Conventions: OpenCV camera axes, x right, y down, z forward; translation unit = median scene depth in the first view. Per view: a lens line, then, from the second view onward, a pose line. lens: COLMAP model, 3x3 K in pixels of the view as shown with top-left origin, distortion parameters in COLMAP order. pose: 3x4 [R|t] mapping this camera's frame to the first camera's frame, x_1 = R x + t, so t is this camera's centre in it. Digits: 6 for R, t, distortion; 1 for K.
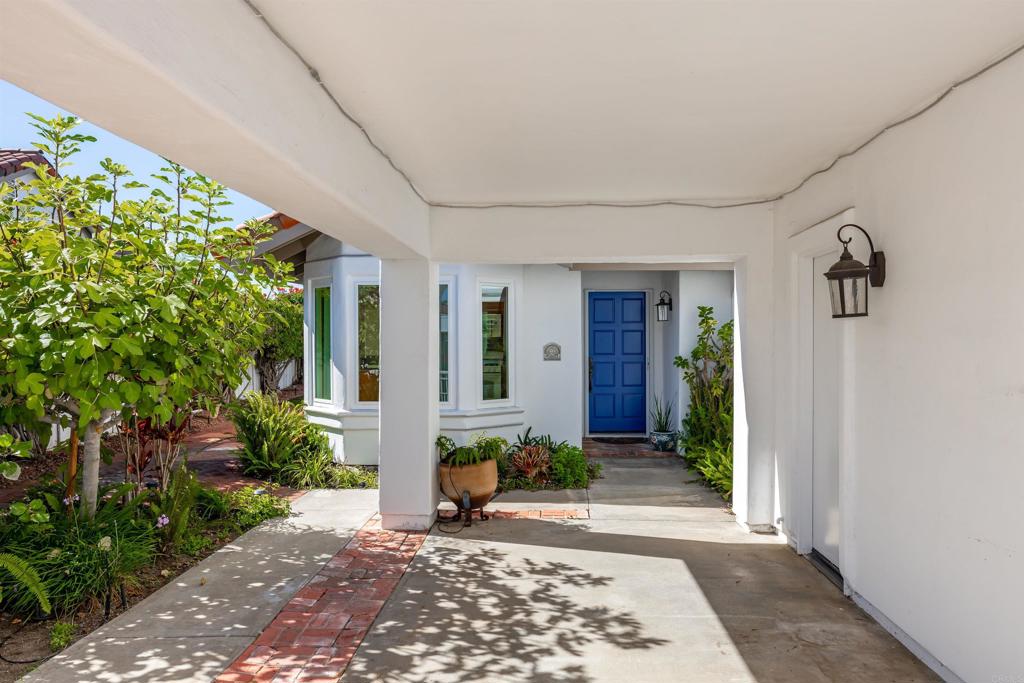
lens RADIAL K [[438.3, 0, 514.4], [0, 438.3, 332.6], [0, 0, 1]] dist [0.001279, 0.000001]
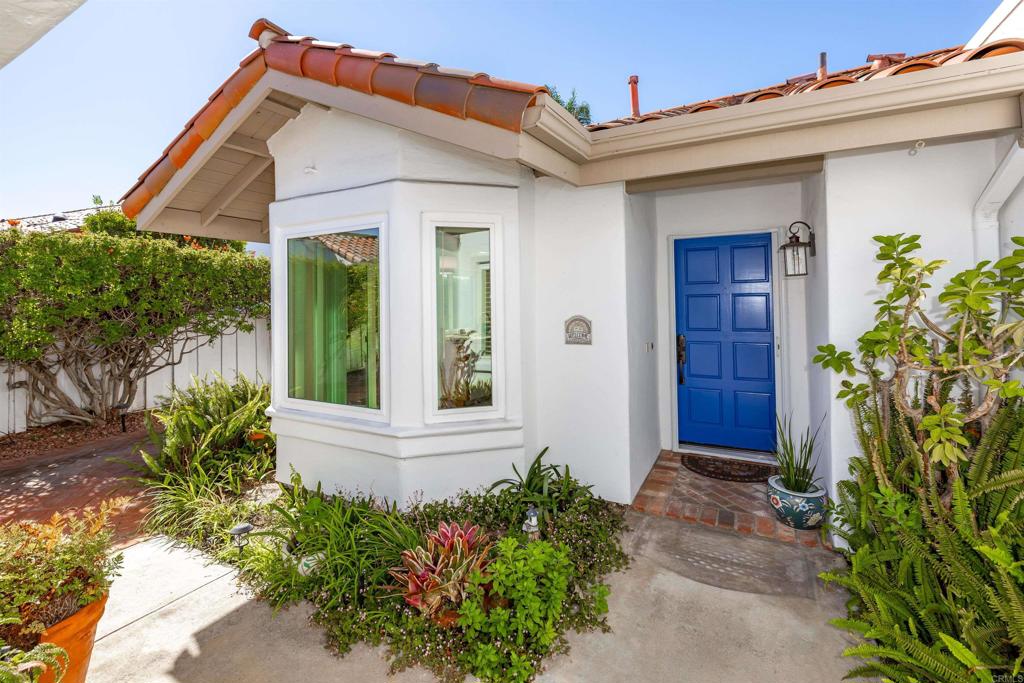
lens RADIAL K [[383.5, 0, 511.1], [0, 383.5, 295.2], [0, 0, 1]] dist [0.000638, -0.000008]
pose [[0.931593, -0.018089, -0.363054, 0.197435], [0.013472, 0.999793, -0.015245, 0.000980], [0.363254, 0.009311, 0.931643, 0.461369]]
